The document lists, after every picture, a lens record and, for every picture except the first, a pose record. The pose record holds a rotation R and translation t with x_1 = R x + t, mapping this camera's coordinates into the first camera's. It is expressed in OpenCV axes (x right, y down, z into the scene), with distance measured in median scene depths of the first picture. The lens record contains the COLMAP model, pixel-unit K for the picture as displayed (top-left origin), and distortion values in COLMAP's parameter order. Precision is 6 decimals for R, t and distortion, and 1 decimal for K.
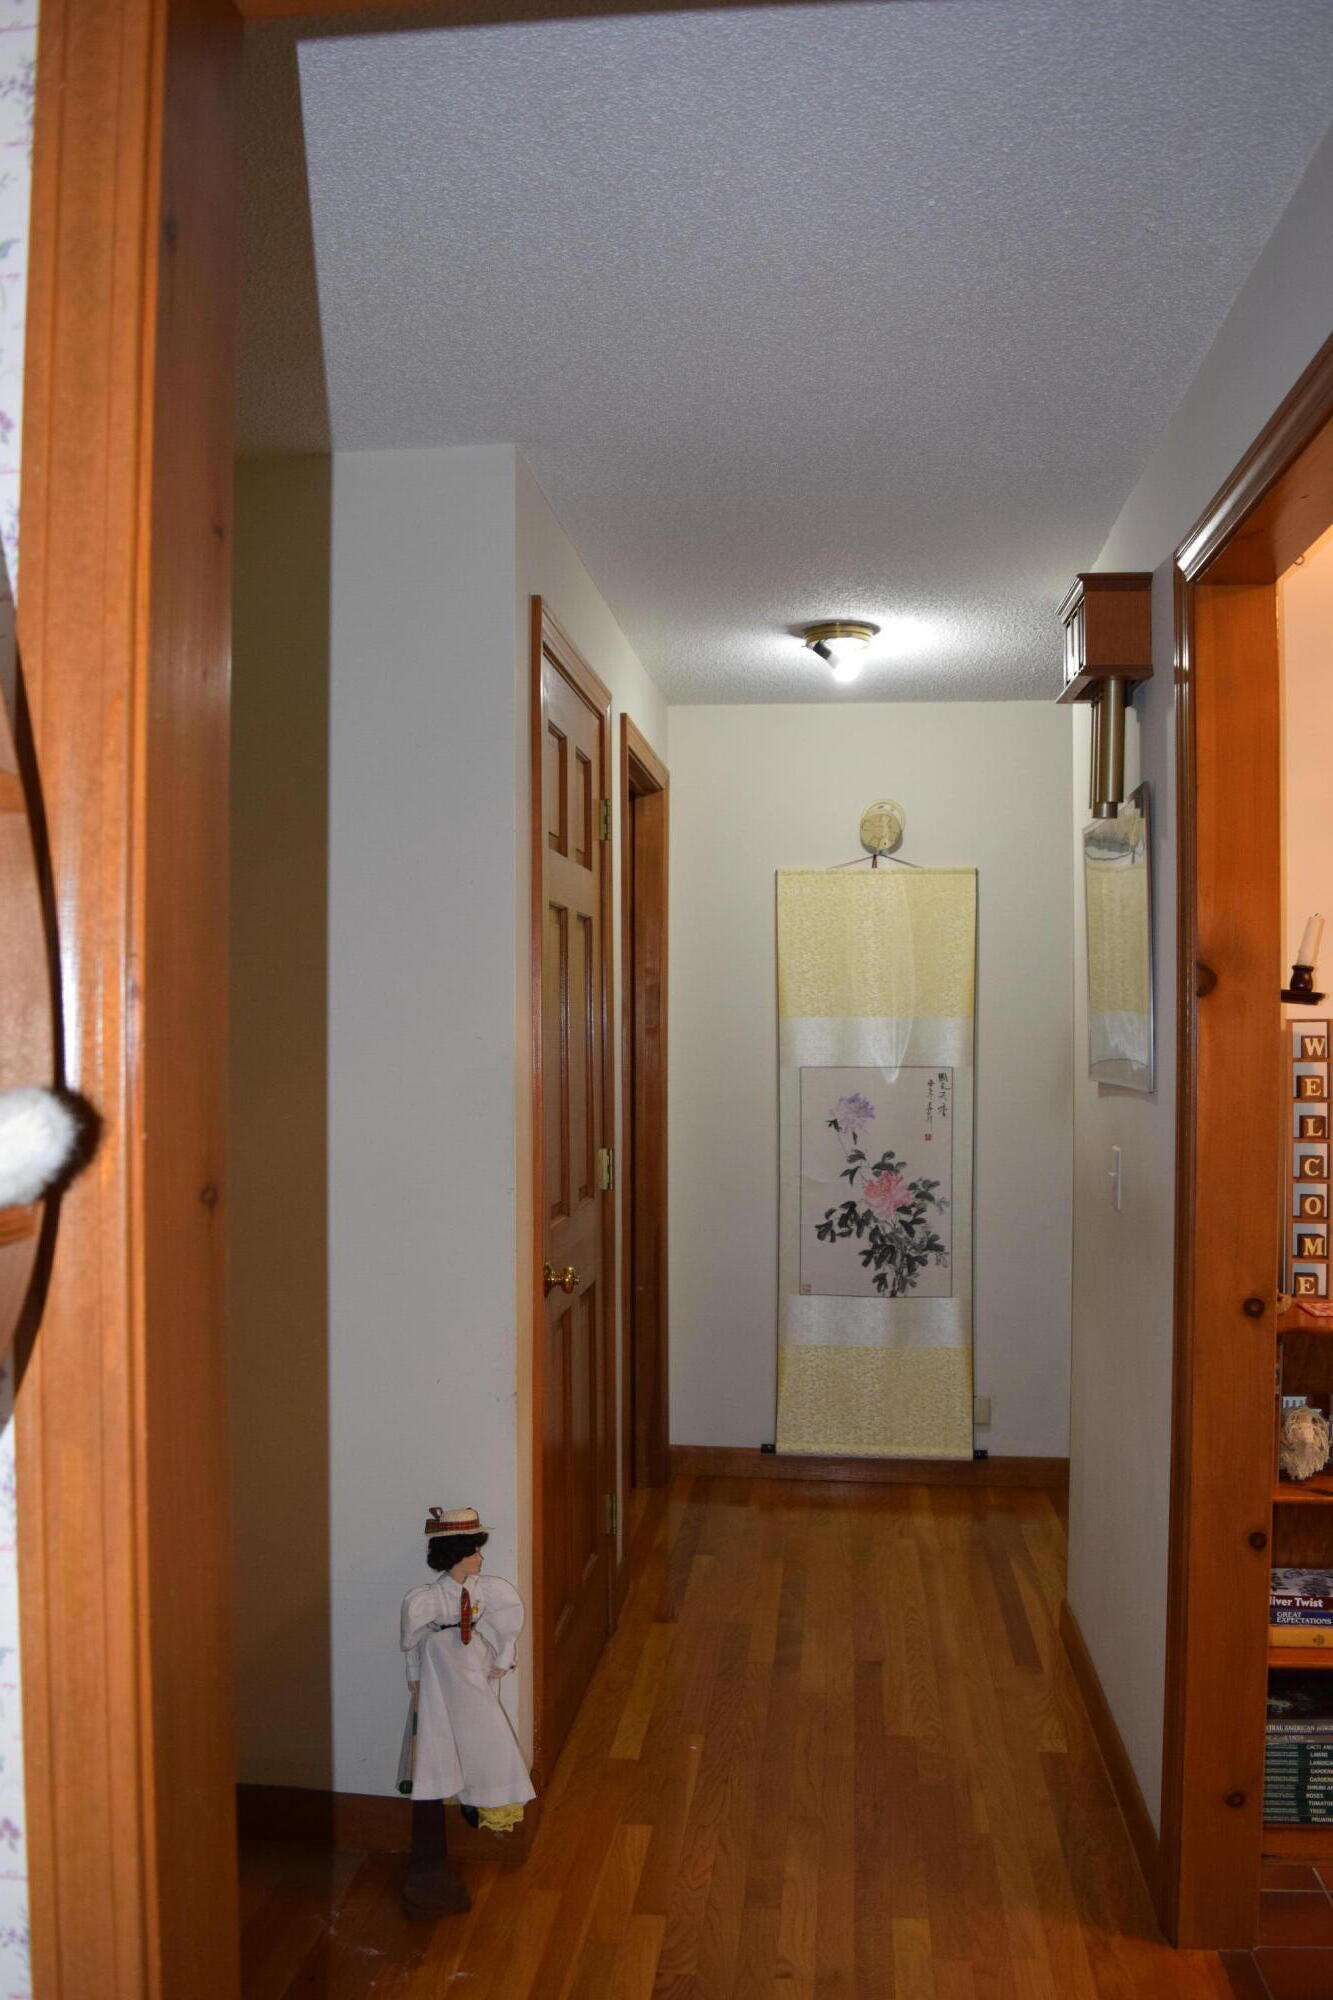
lens RADIAL K [[1581.5, 0, 660.6], [0, 1581.5, 1001.7], [0, 0, 1]] dist [-0.092973, 0.020218]
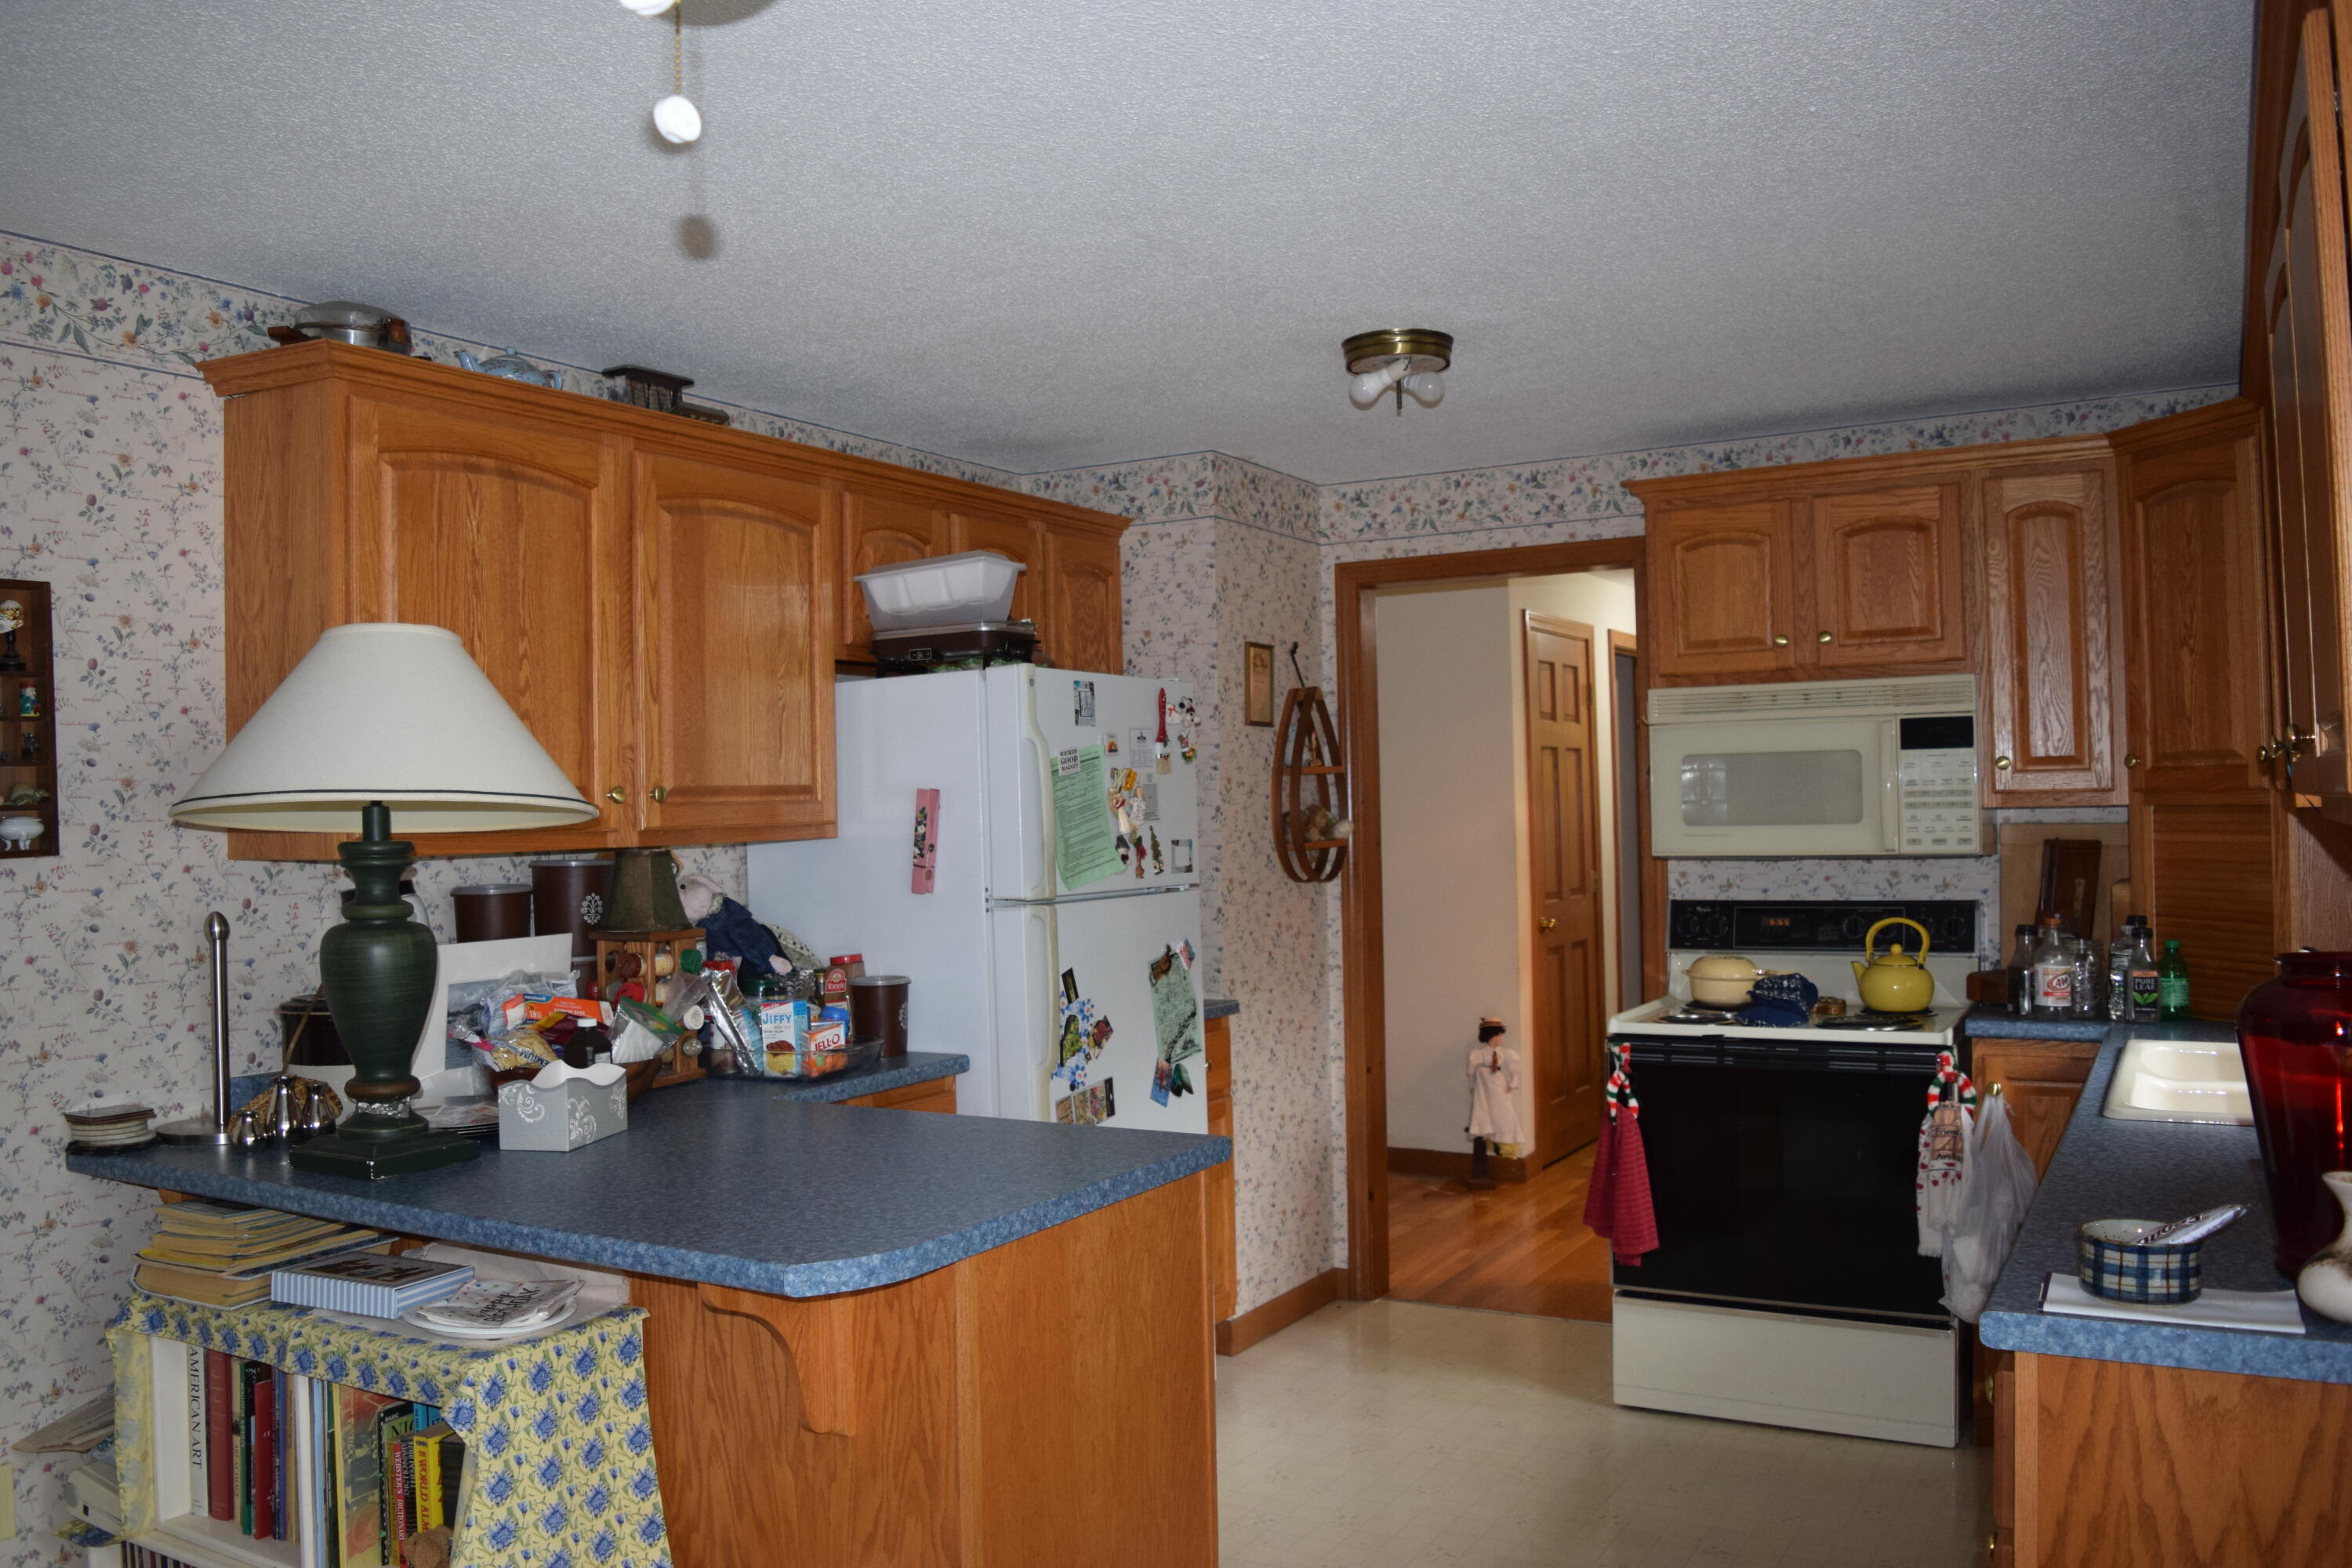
lens RADIAL K [[1859.9, 0, 1171.9], [0, 1859.9, 789.1], [0, 0, 1]] dist [-0.092973, 0.020218]
pose [[0.913111, -0.028836, -0.406691, 0.541796], [0.027664, 0.999579, -0.008763, 0.001904], [0.406772, -0.003249, 0.913524, -1.627686]]
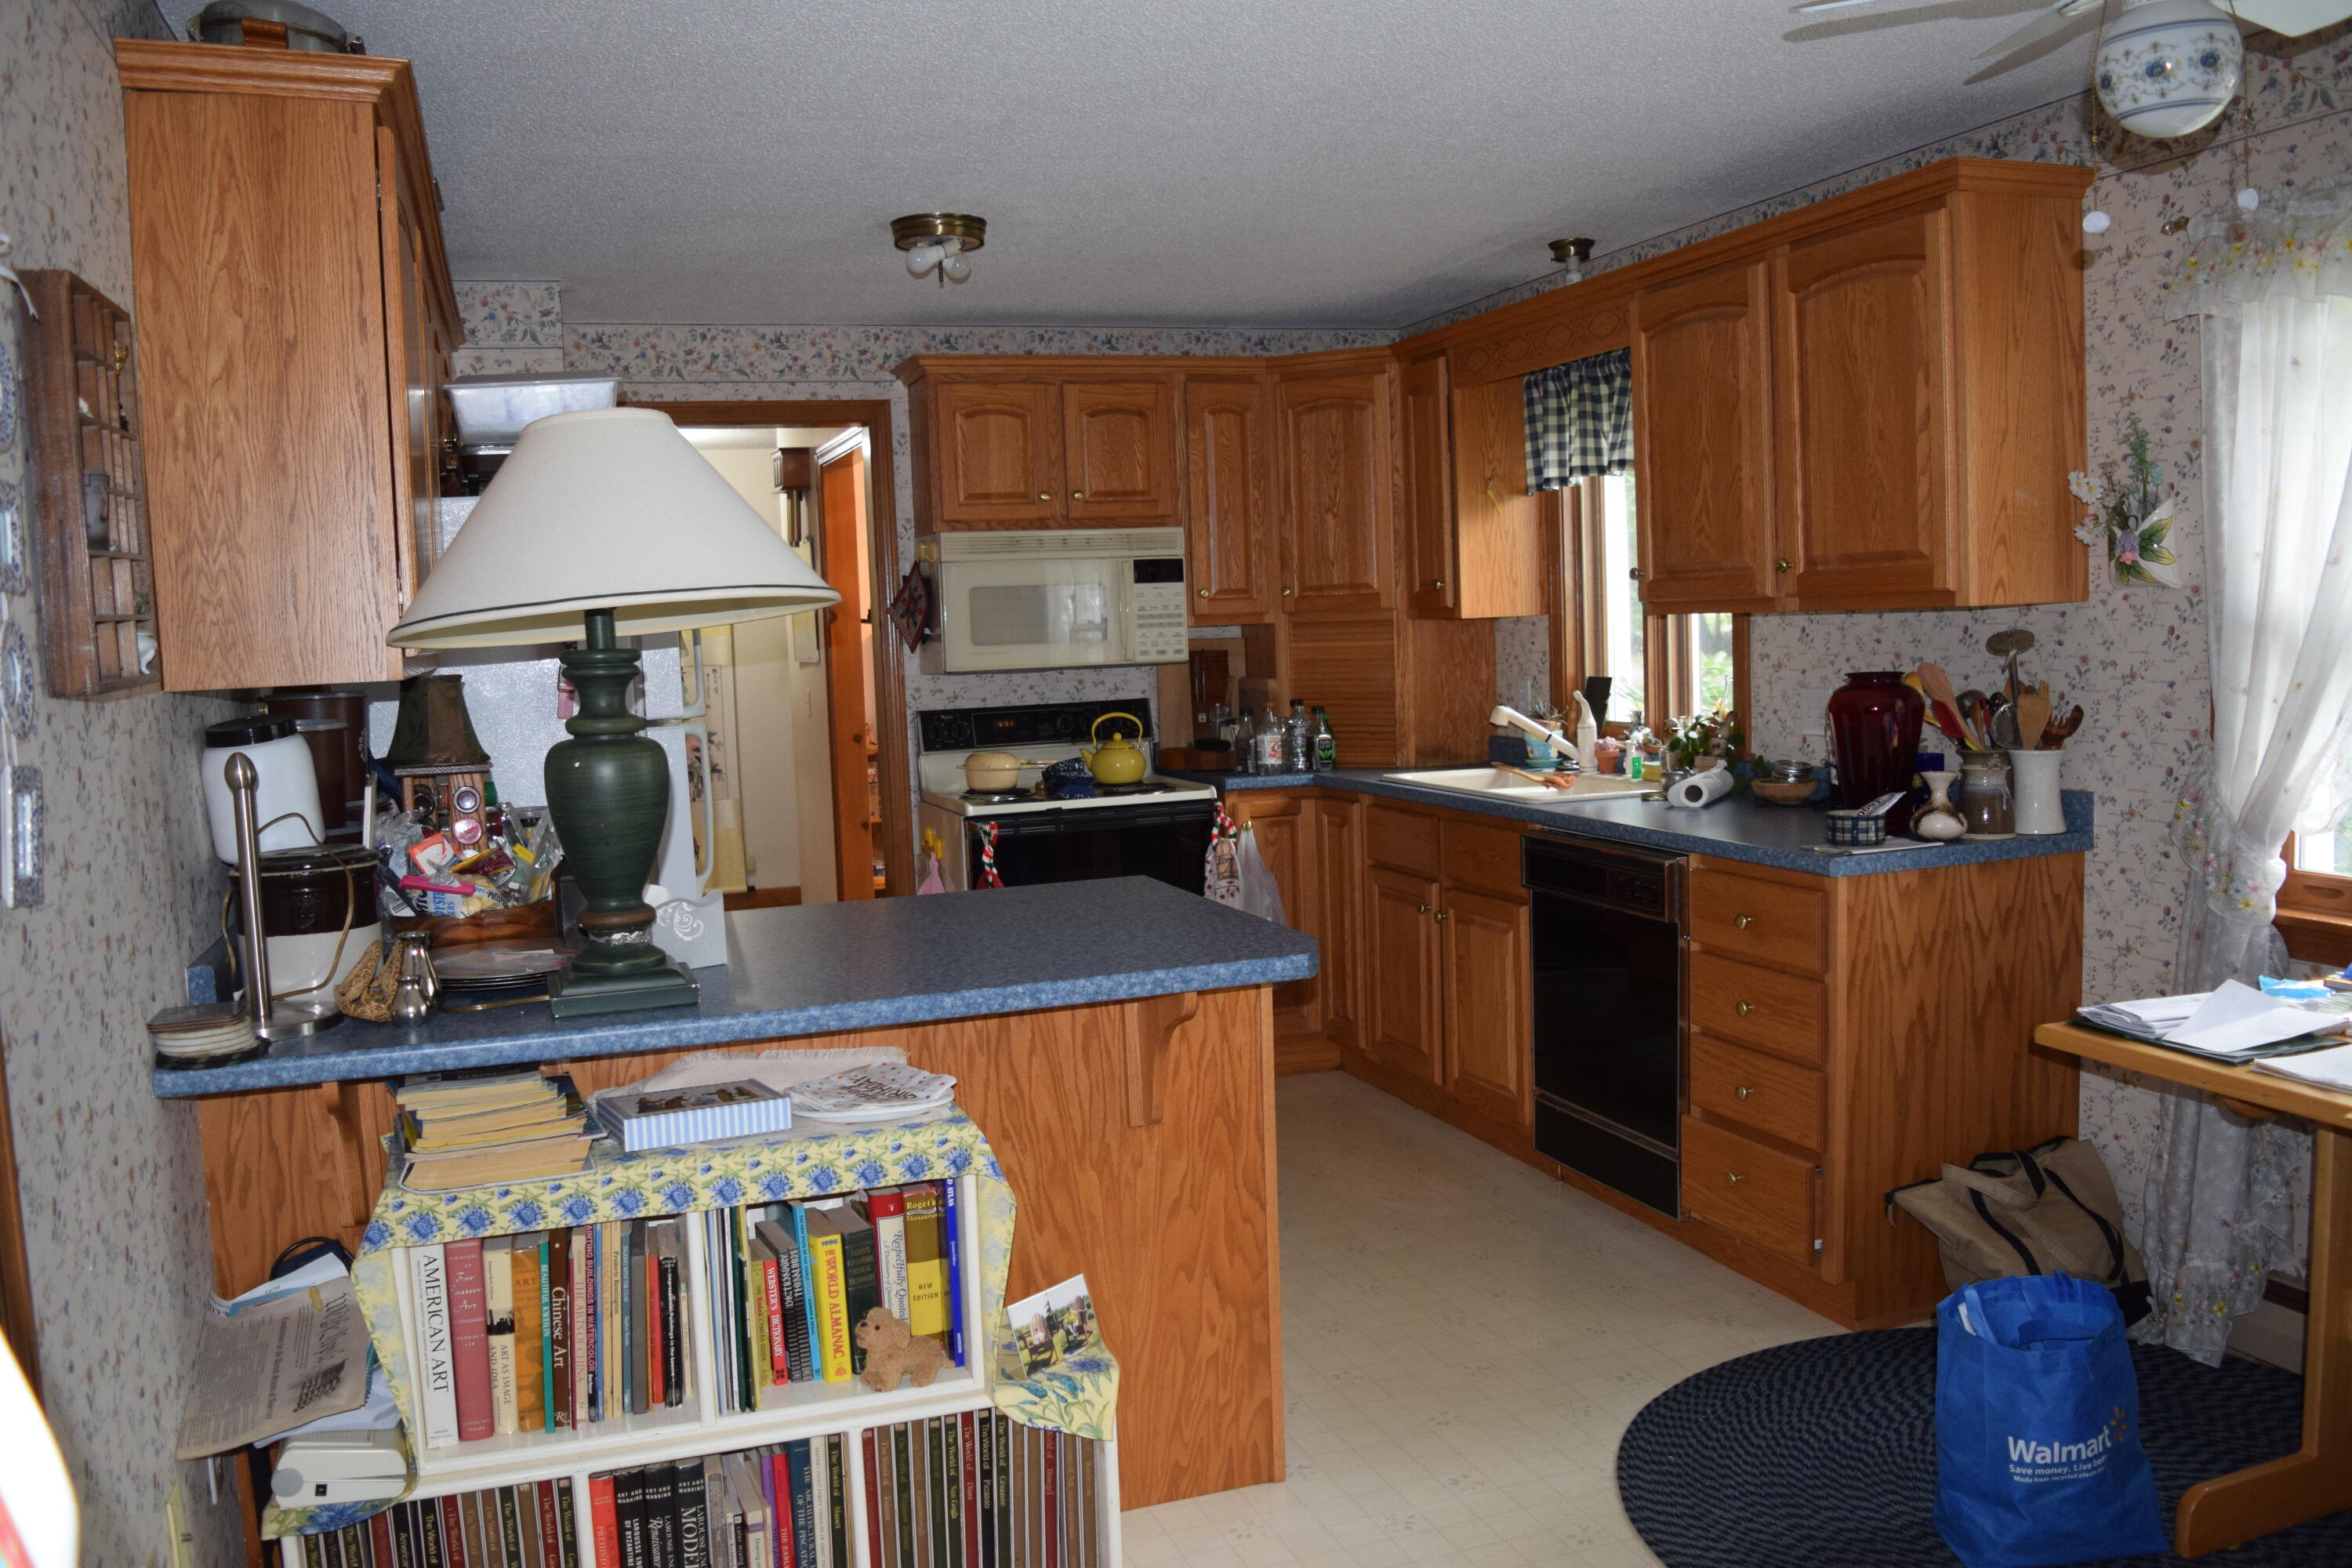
lens RADIAL K [[1859.9, 0, 1173.1], [0, 1859.9, 775.7], [0, 0, 1]] dist [-0.092973, 0.020218]
pose [[0.894665, -0.076866, 0.440075, -0.486087], [0.041609, 0.995142, 0.089227, 0.002465], [-0.444796, -0.061517, 0.893517, -1.857860]]
